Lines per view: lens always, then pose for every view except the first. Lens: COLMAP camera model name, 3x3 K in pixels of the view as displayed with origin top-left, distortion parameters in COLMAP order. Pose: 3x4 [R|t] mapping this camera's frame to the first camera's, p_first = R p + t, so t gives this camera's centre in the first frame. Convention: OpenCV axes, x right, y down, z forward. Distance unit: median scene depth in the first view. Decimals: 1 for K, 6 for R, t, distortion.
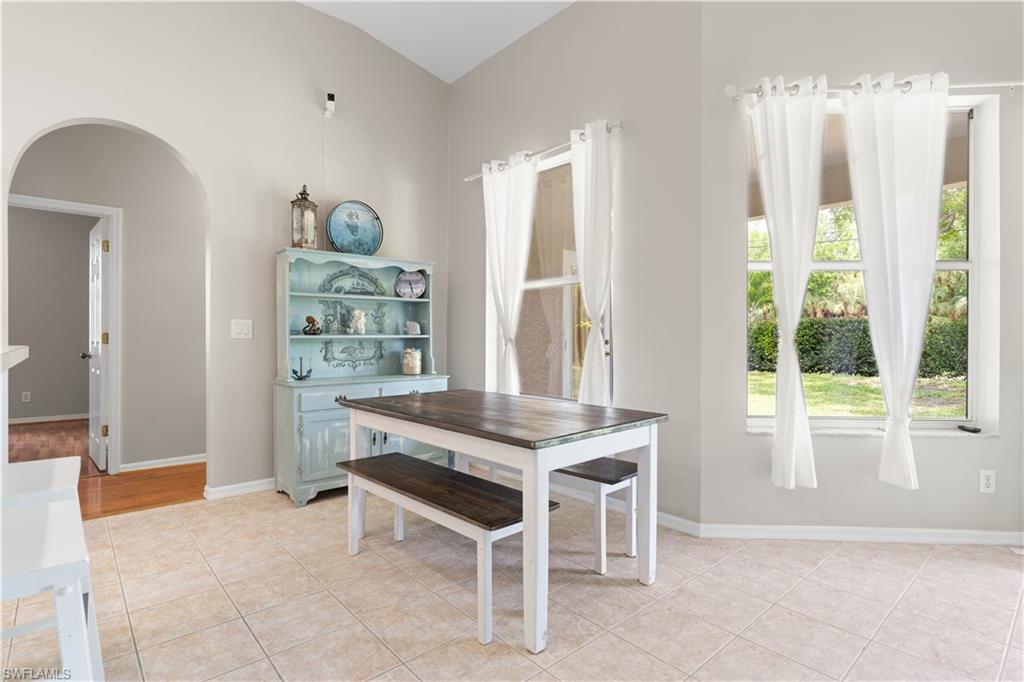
lens RADIAL K [[510.8, 0, 517.6], [0, 510.8, 339.0], [0, 0, 1]] dist [-0.001322, 0.000717]
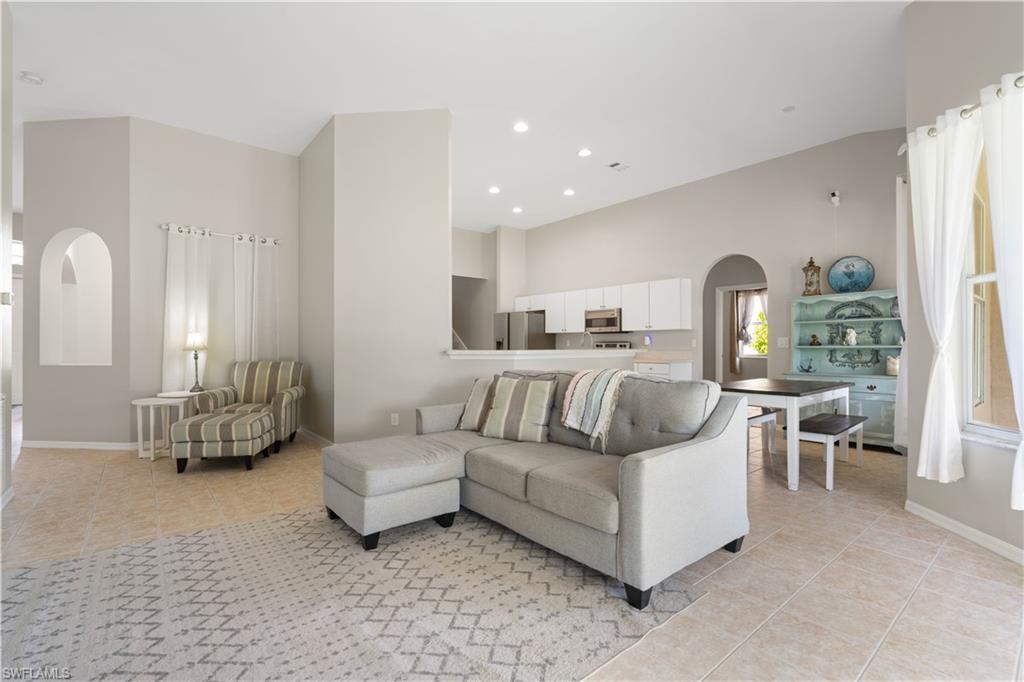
lens RADIAL K [[464.3, 0, 508.8], [0, 464.3, 345.3], [0, 0, 1]] dist [-0.008699, 0.002936]
pose [[-0.046894, -0.001539, -0.998899, 1.122012], [-0.007259, 0.999973, -0.001200, 0.000042], [0.998874, 0.007195, -0.046904, 0.067408]]
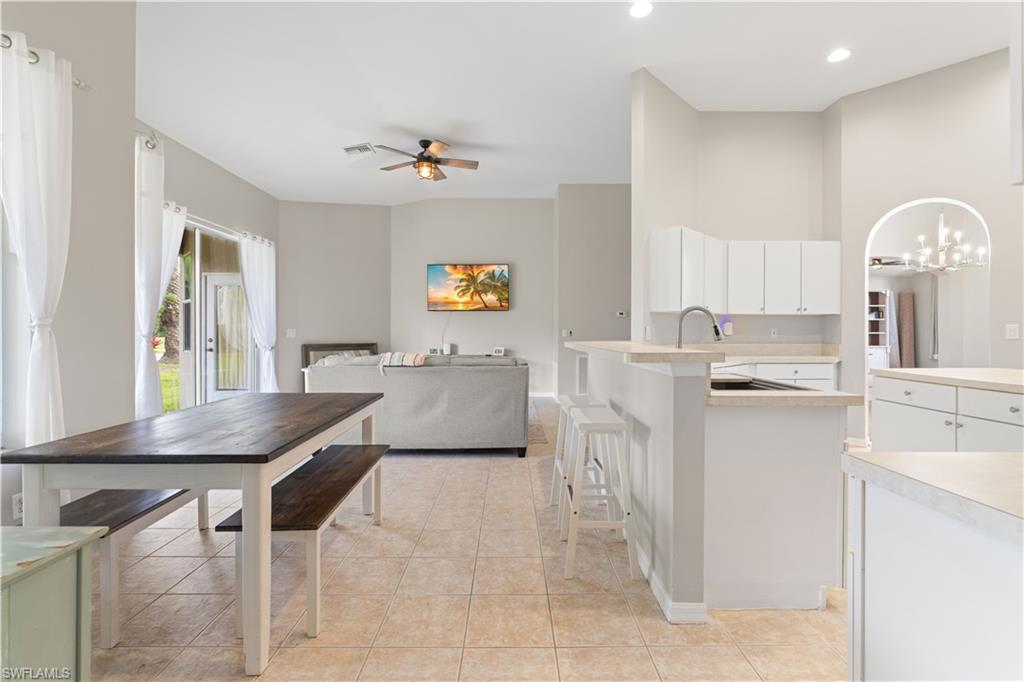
lens RADIAL K [[464.3, 0, 513.0], [0, 464.3, 334.5], [0, 0, 1]] dist [-0.008699, 0.002936]
pose [[-0.747524, -0.006057, 0.664208, -0.671401], [0.001551, 0.999940, 0.010865, -0.015430], [-0.664233, 0.009152, -0.747469, 0.890322]]
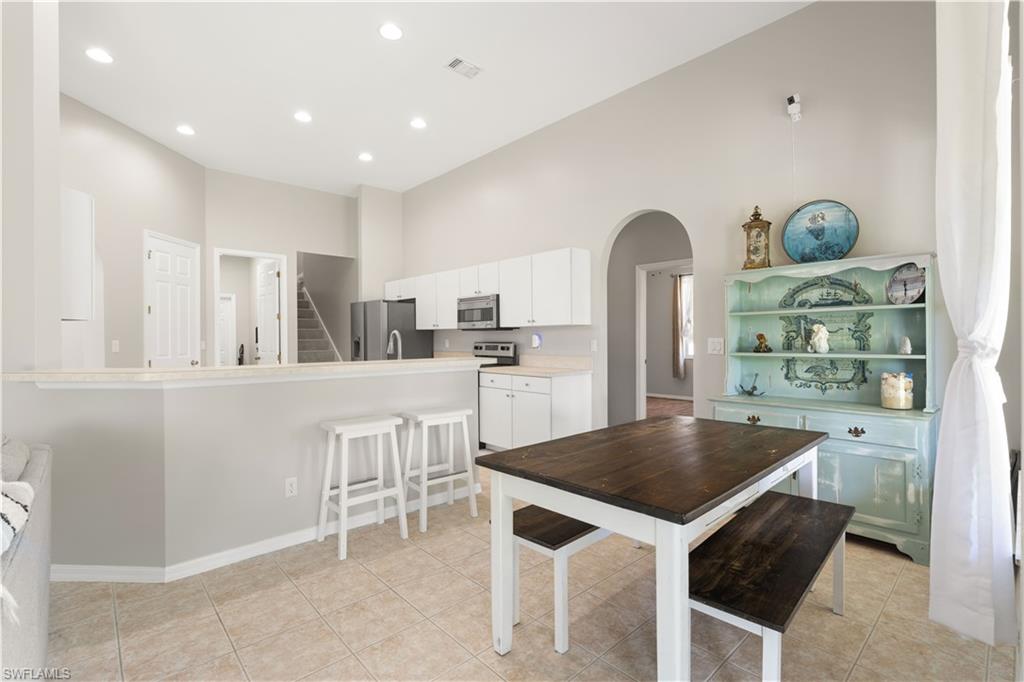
lens RADIAL K [[464.3, 0, 512.8], [0, 464.3, 341.2], [0, 0, 1]] dist [-0.008699, 0.002936]
pose [[0.013412, 0.002095, -0.999908, 0.489460], [-0.003687, 0.999991, 0.002045, -0.029117], [0.999903, 0.003659, 0.013419, 0.480239]]
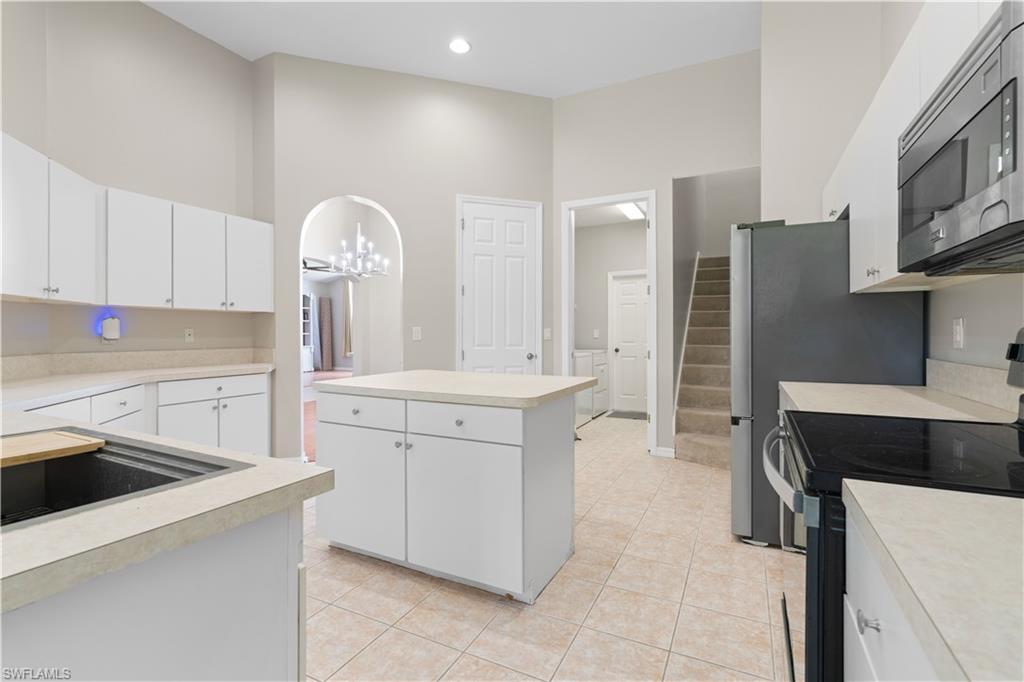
lens RADIAL K [[464.3, 0, 513.6], [0, 464.3, 338.6], [0, 0, 1]] dist [-0.008699, 0.002936]
pose [[-0.931023, 0.001178, -0.364960, -0.624003], [-0.005407, 0.999841, 0.017019, -0.016965], [0.364922, 0.017818, -0.930868, 0.536733]]
